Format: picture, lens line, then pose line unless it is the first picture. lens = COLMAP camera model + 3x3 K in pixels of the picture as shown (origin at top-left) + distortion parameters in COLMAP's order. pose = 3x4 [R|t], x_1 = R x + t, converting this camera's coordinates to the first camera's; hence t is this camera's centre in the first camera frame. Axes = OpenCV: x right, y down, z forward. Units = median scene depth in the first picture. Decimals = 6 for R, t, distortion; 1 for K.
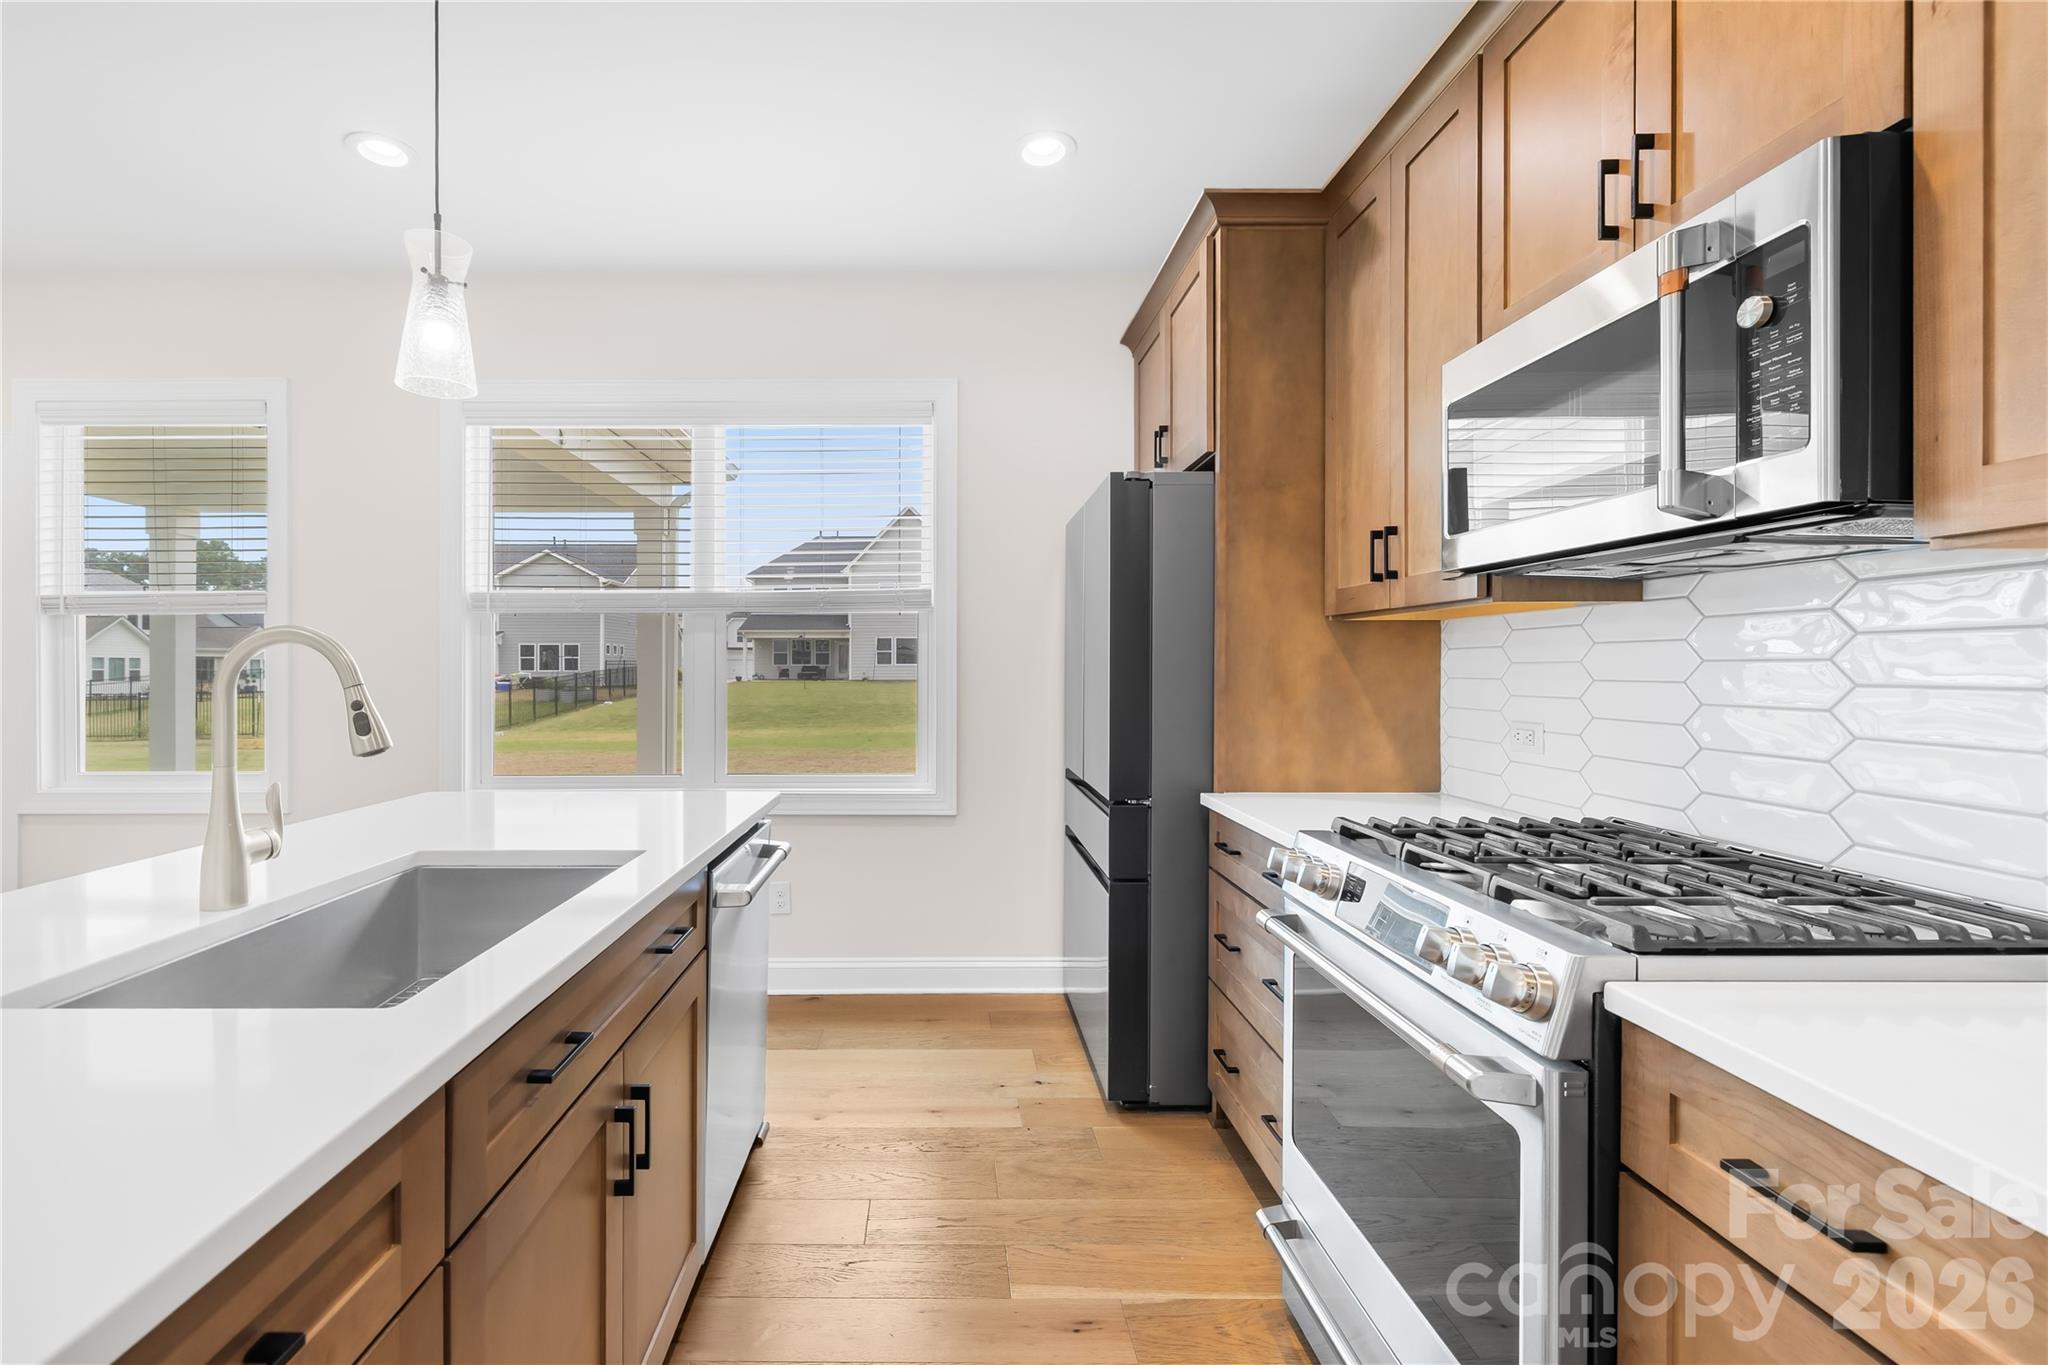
lens RADIAL K [[904.7, 0, 946.5], [0, 904.7, 662.4], [0, 0, 1]] dist [0.003080, -0.000154]
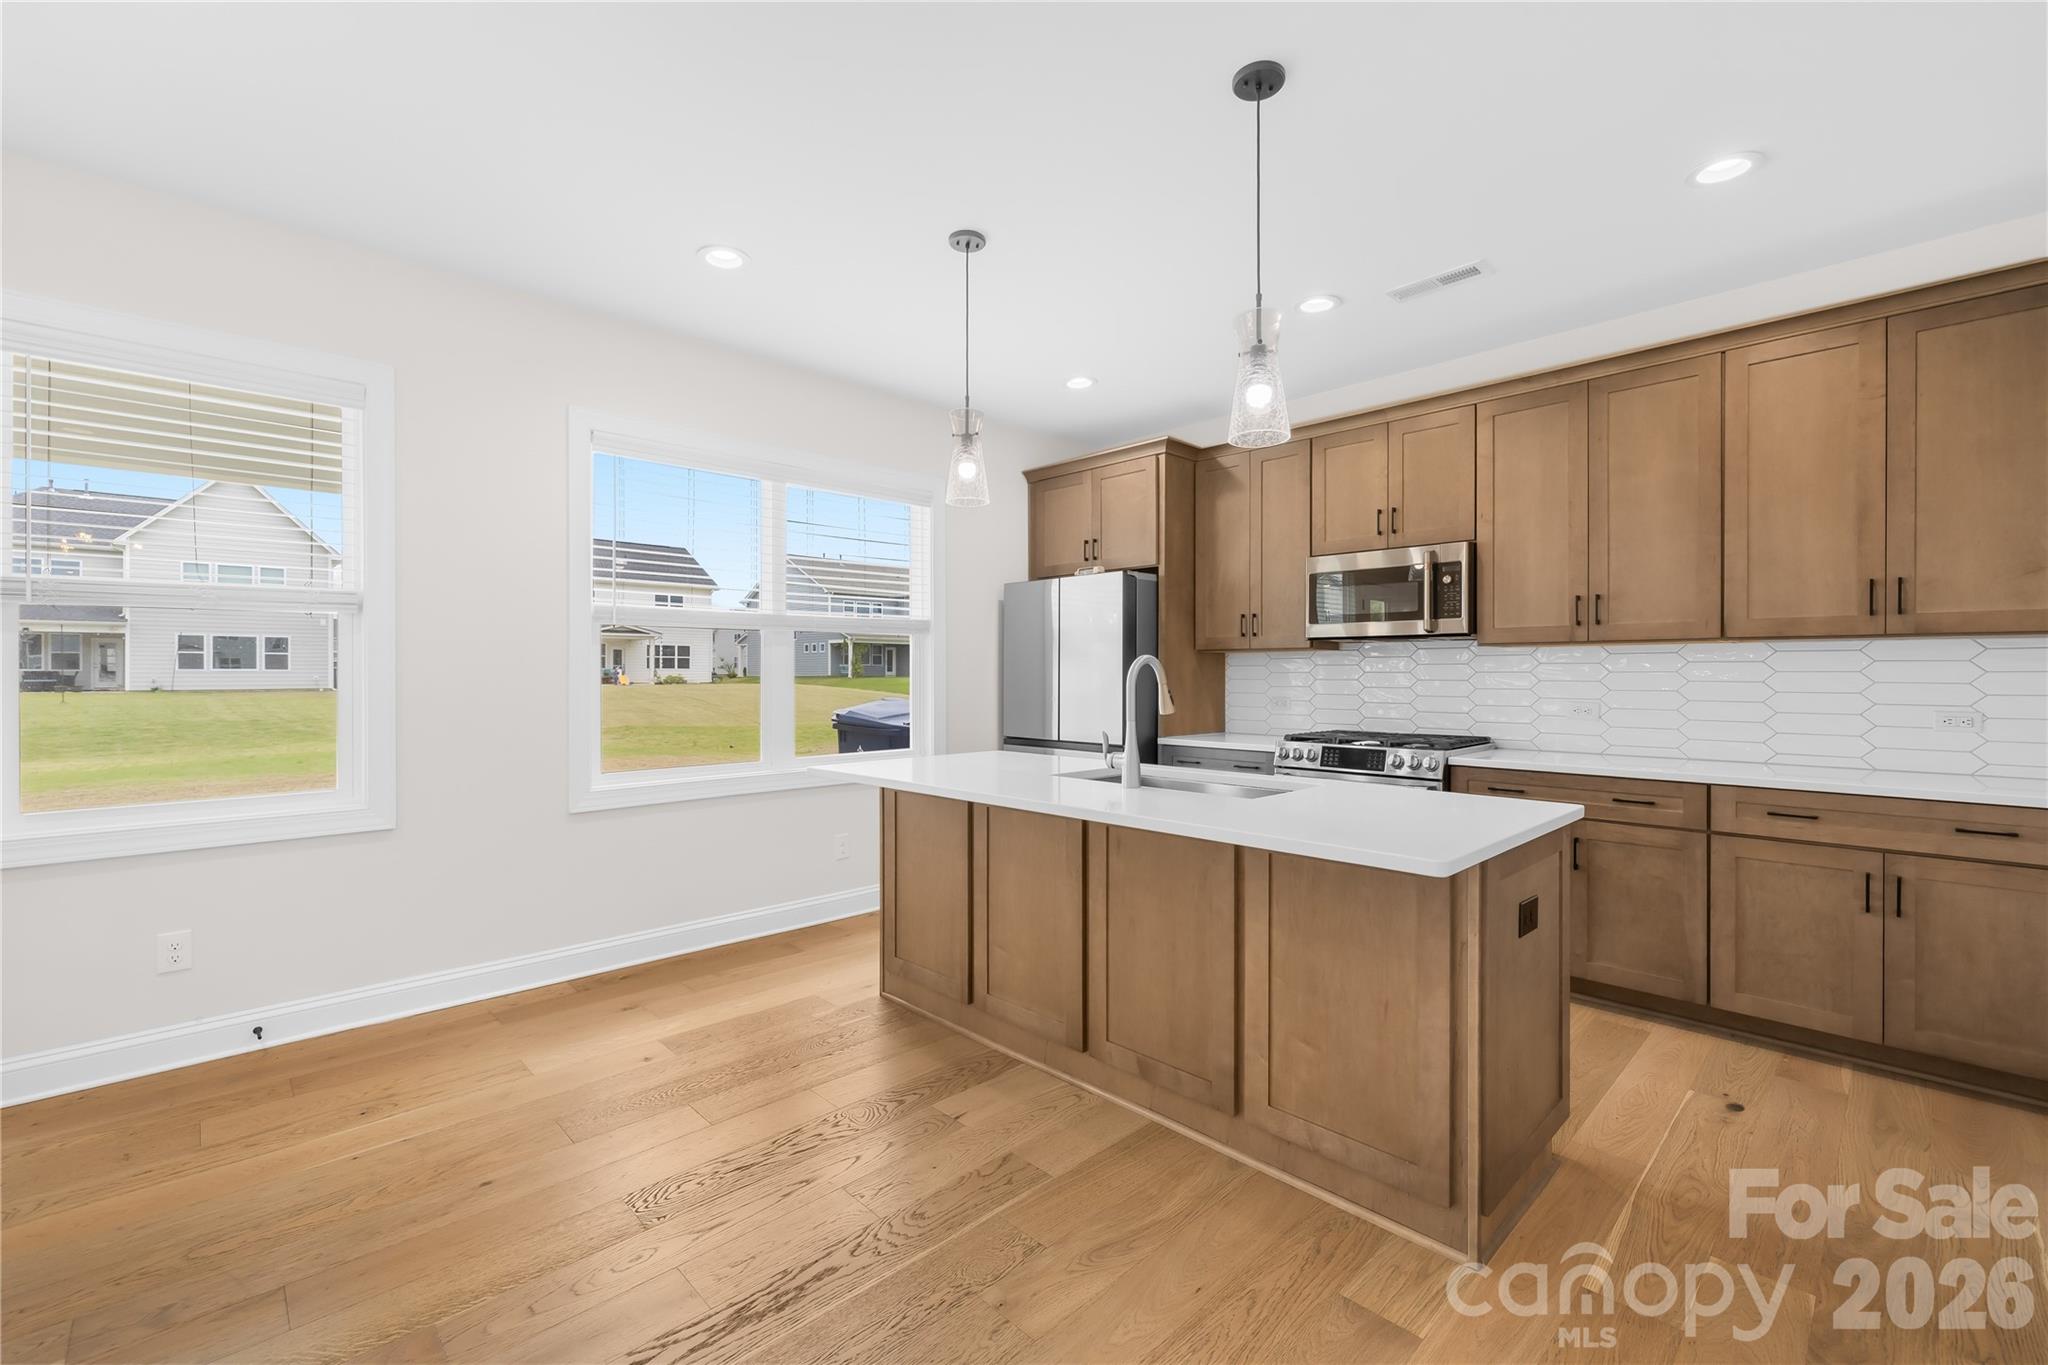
lens RADIAL K [[868.7, 0, 1012.4], [0, 868.7, 674.7], [0, 0, 1]] dist [0.001019, -0.000881]
pose [[0.712080, 0.000576, 0.702098, -1.283733], [-0.005093, 0.999978, 0.004346, -0.000613], [-0.702080, -0.006671, 0.712067, -0.130873]]
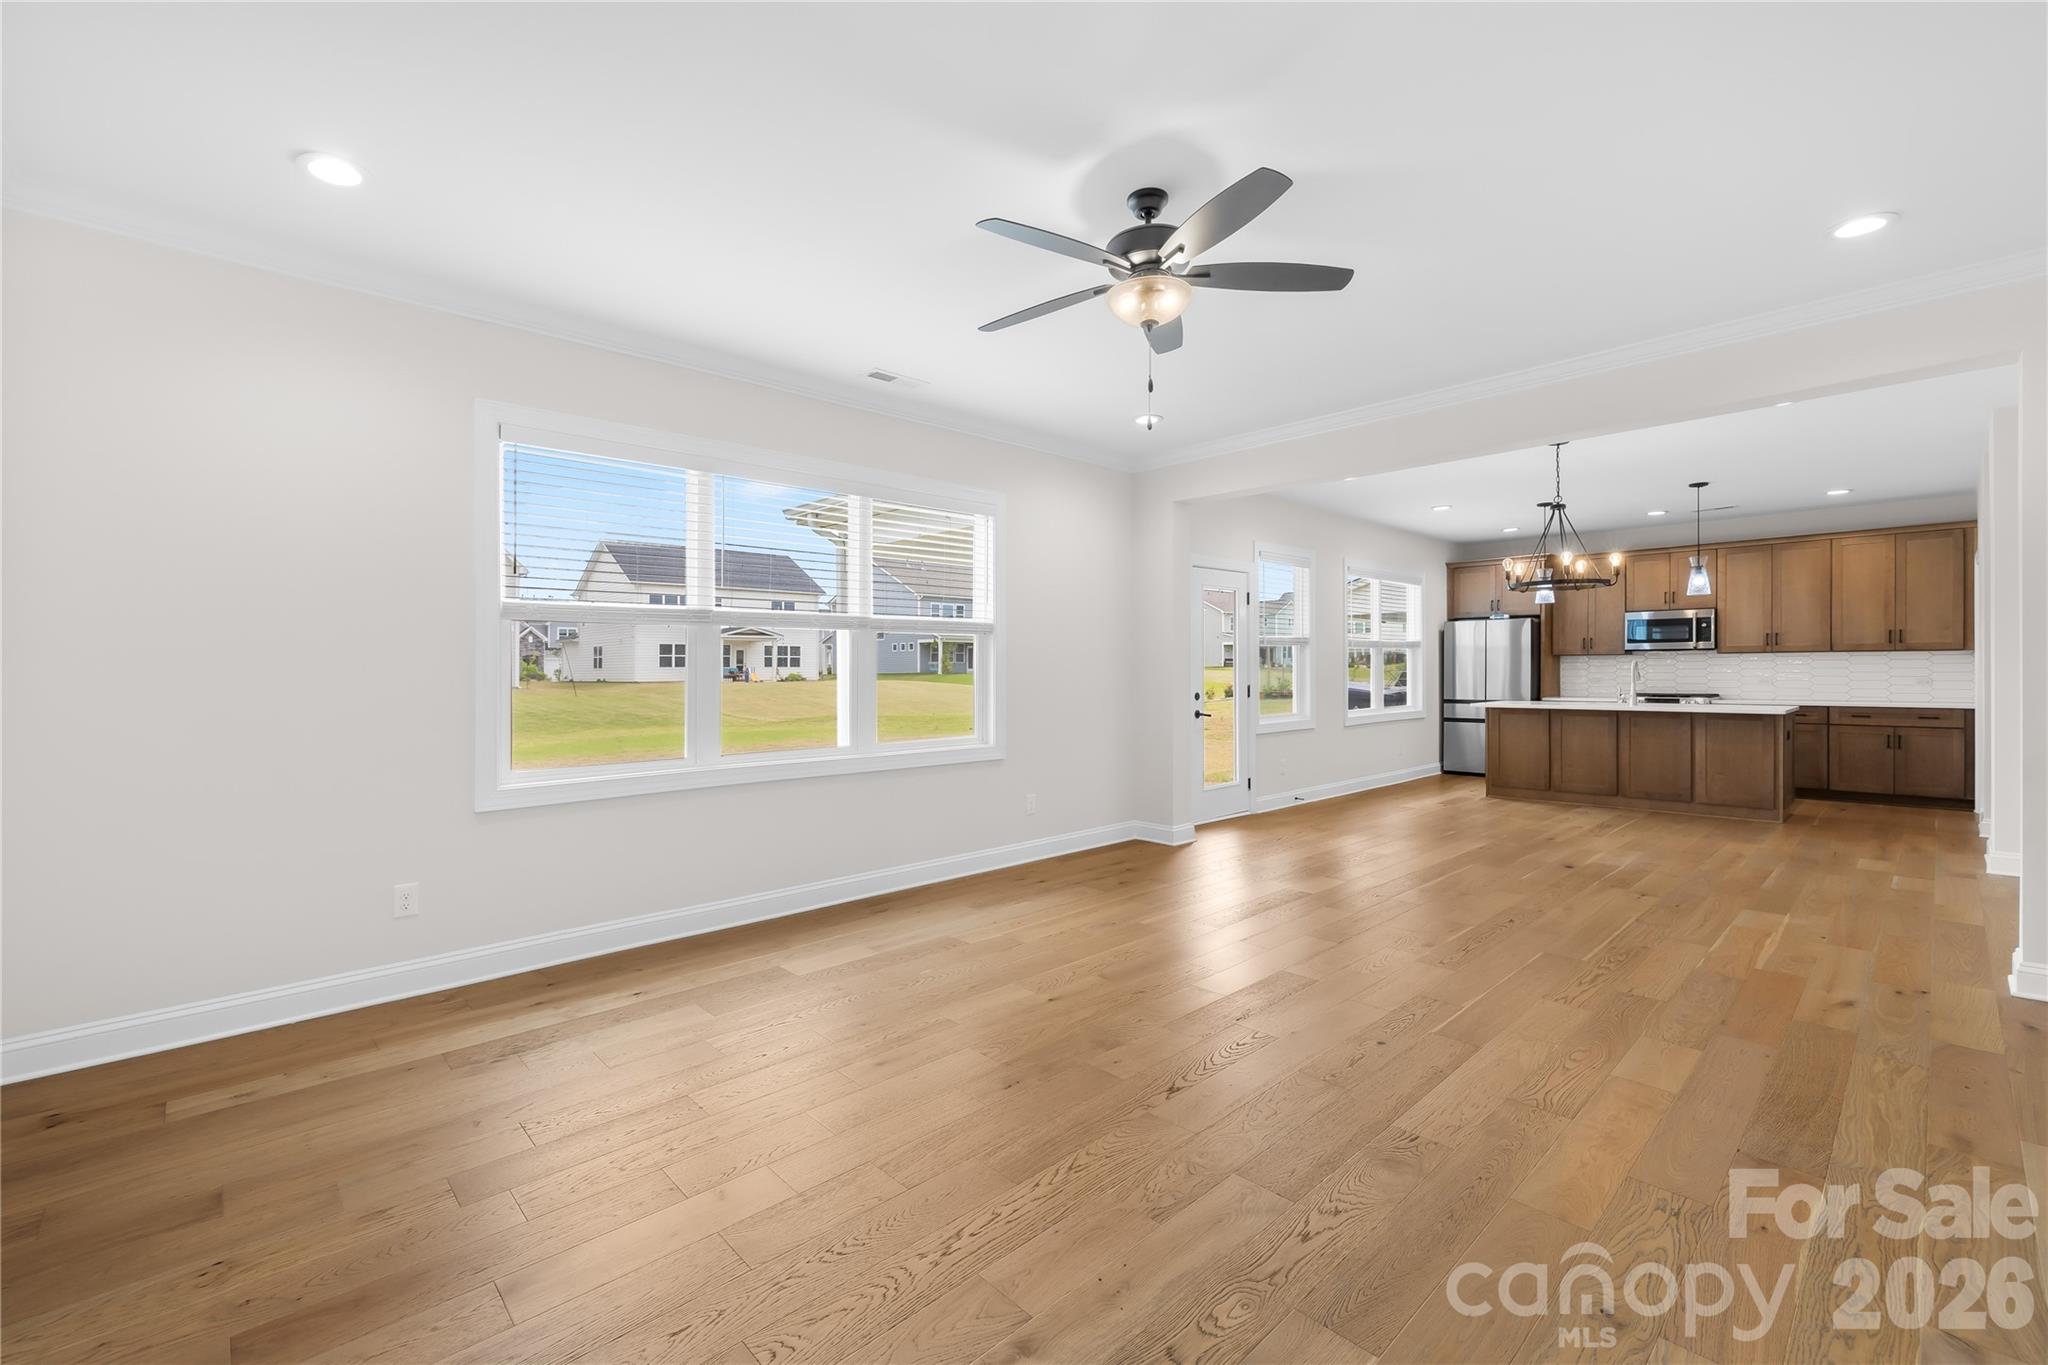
lens RADIAL K [[868.7, 0, 1008.9], [0, 868.7, 677.5], [0, 0, 1]] dist [0.001019, -0.000881]
pose [[0.723543, -0.009842, 0.690209, -4.224468], [0.002026, 0.999924, 0.012134, -0.000977], [-0.690277, -0.007381, 0.723508, -0.186095]]
